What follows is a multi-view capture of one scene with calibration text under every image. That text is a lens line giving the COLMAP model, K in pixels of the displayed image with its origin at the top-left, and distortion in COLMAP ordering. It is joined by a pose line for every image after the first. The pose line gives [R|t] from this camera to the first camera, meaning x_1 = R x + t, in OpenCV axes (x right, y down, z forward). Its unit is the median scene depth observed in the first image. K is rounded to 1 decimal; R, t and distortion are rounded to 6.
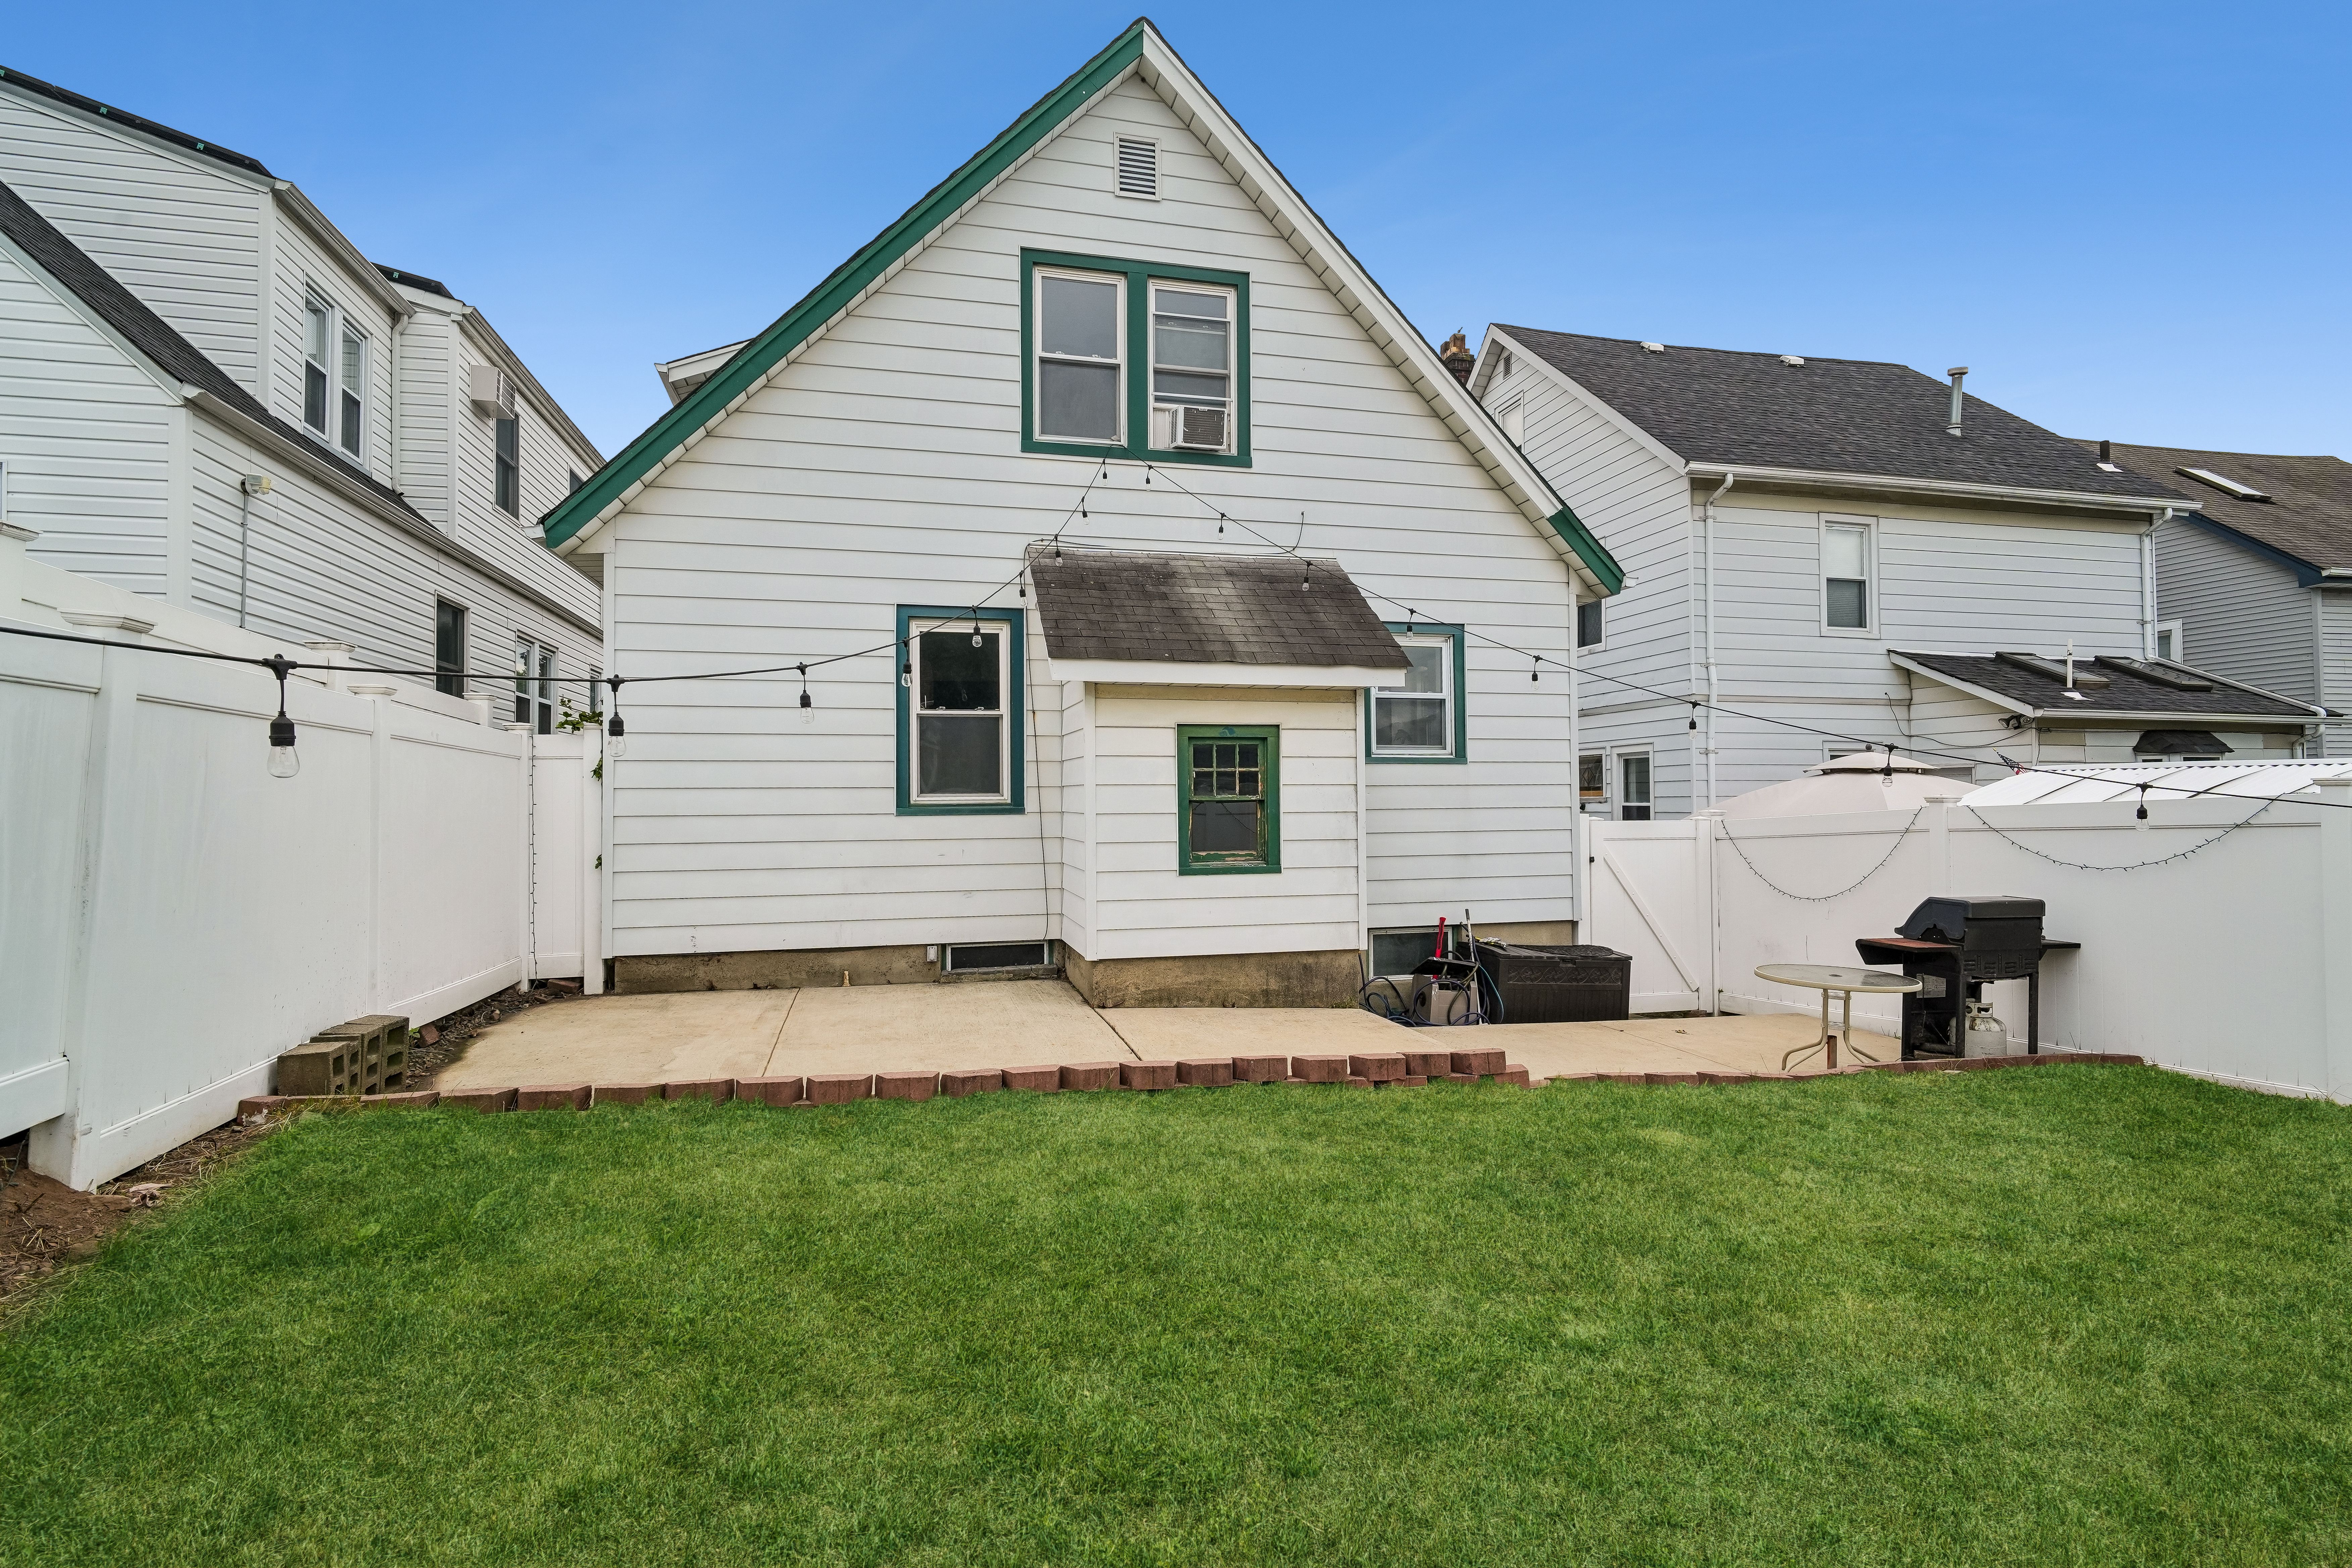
lens RADIAL K [[1111.1, 0, 1172.5], [0, 1111.1, 795.0], [0, 0, 1]] dist [-0.001846, -0.001778]
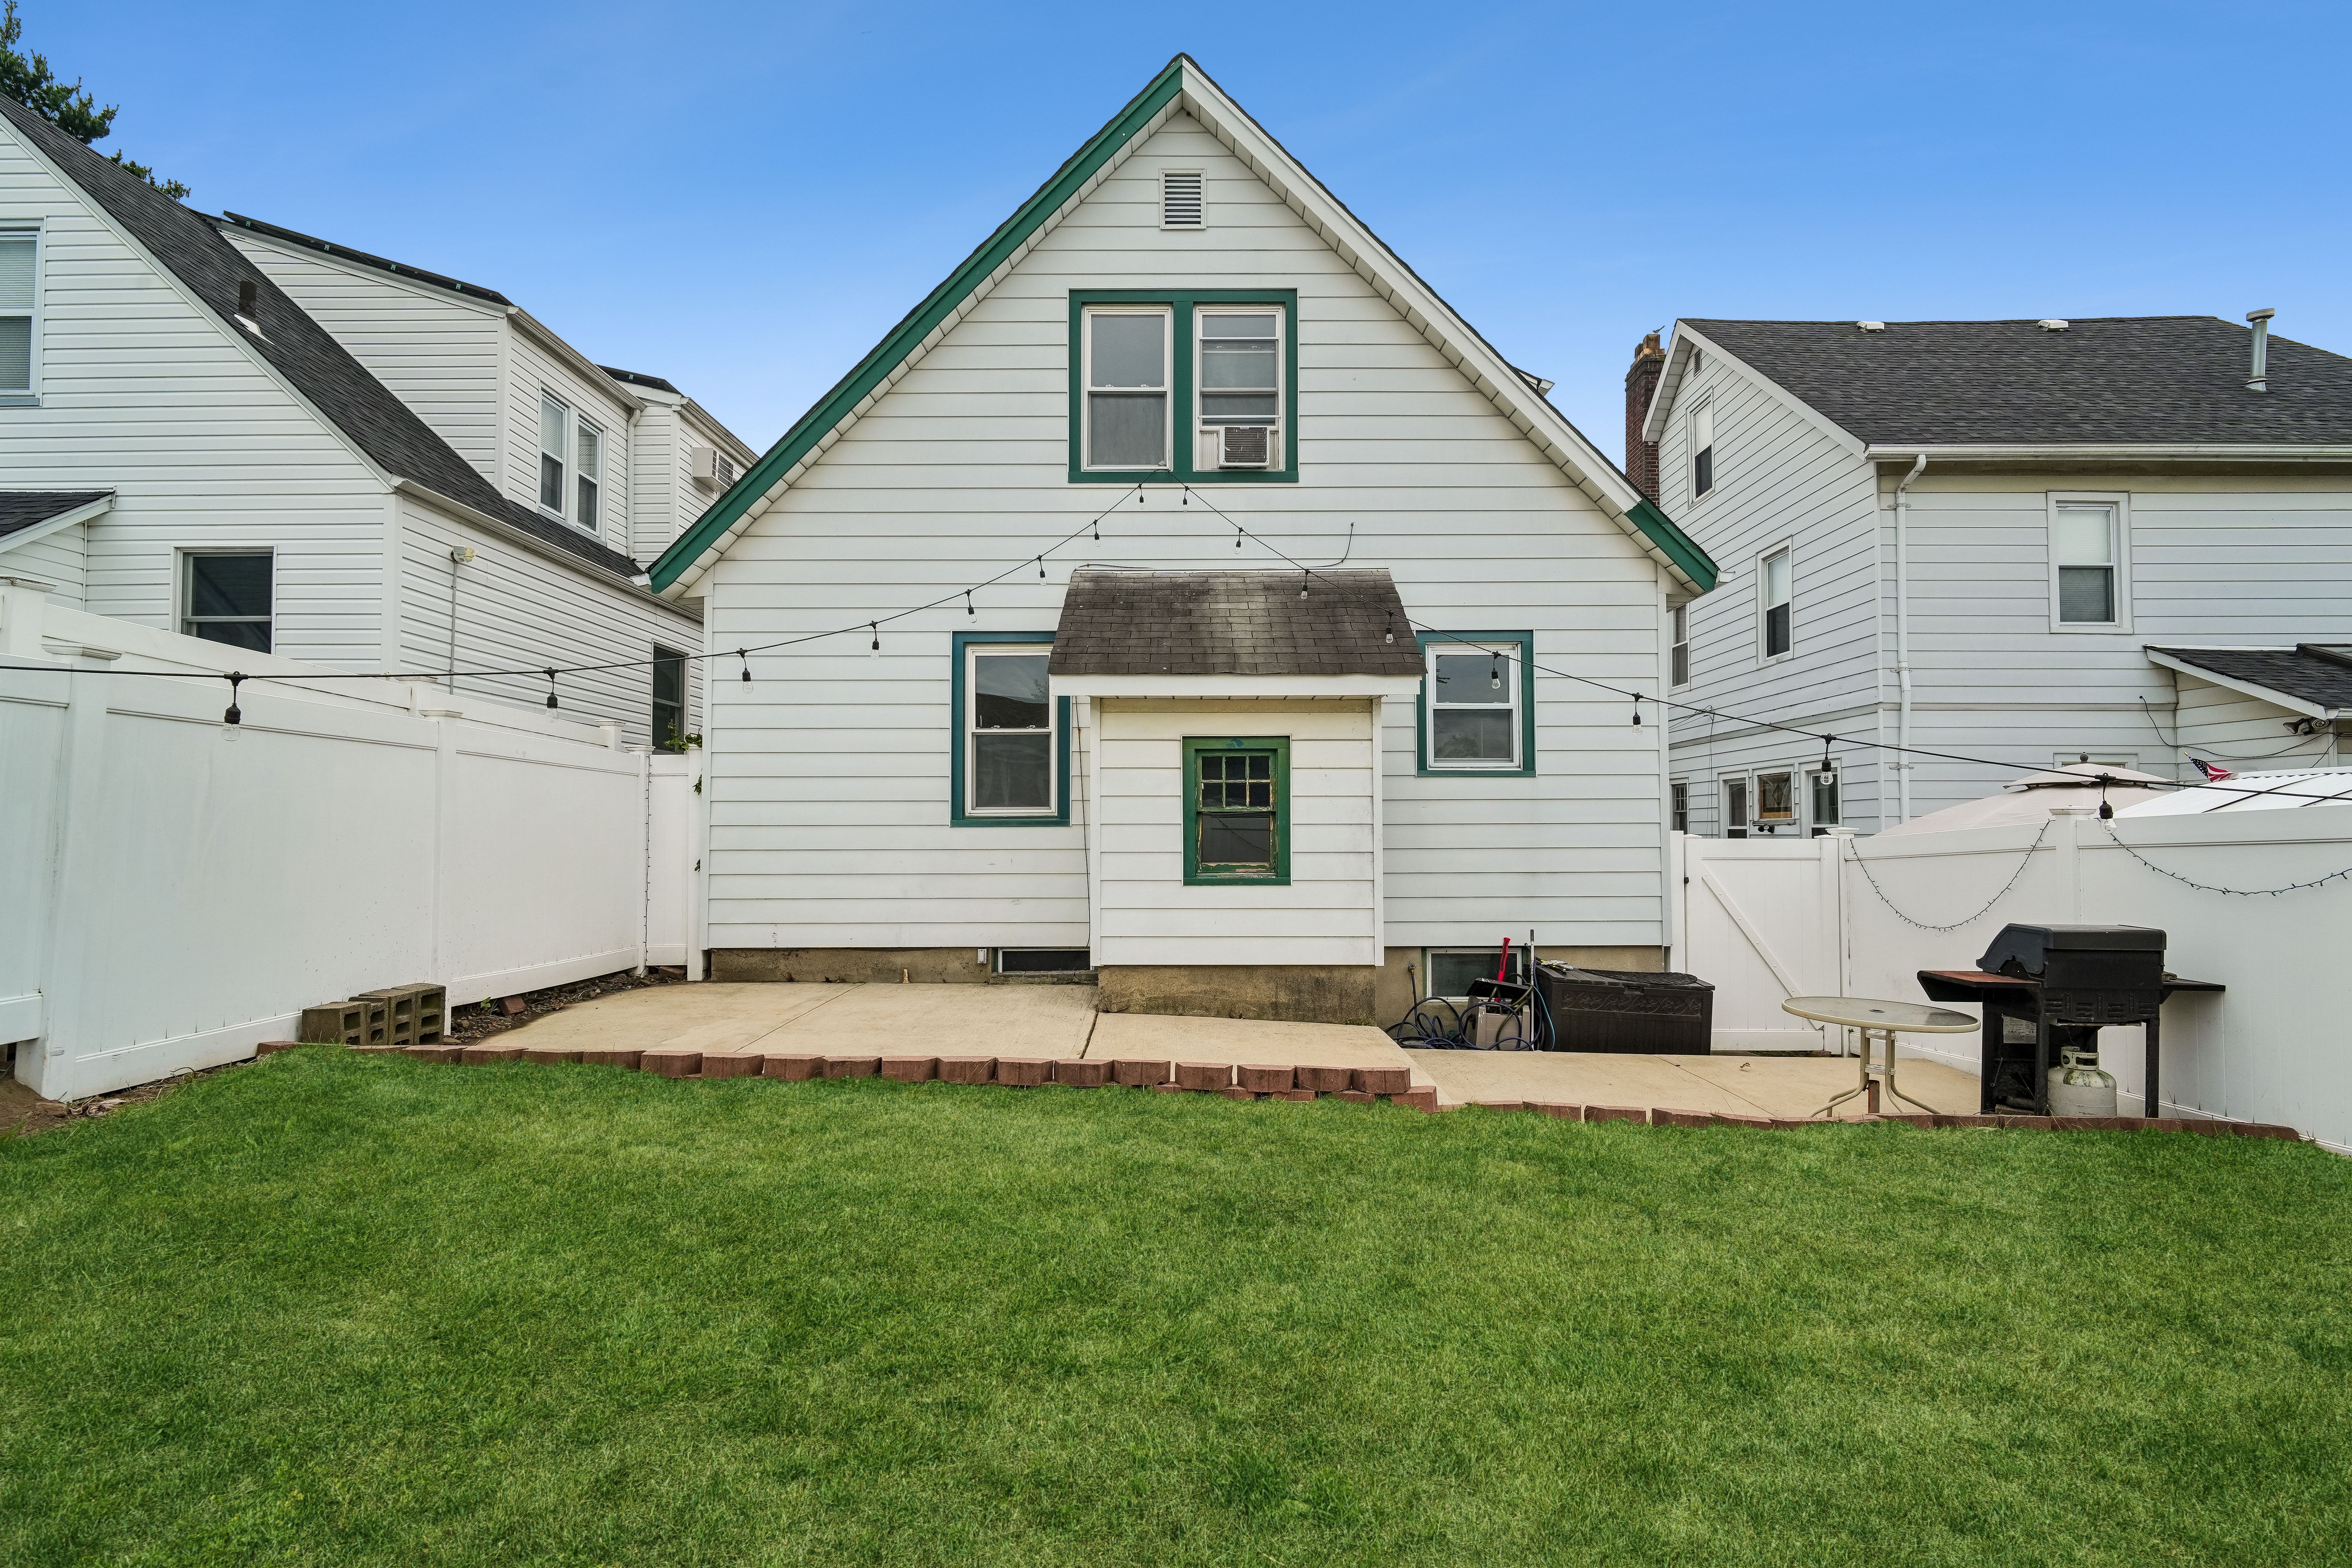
lens RADIAL K [[1065.4, 0, 1186.1], [0, 1065.4, 813.7], [0, 0, 1]] dist [-0.002795, -0.001015]
pose [[0.970670, 0.000899, -0.240414, 0.210551], [-0.003139, 0.999955, -0.008934, 0.013569], [0.240396, 0.009426, 0.970629, 0.047910]]
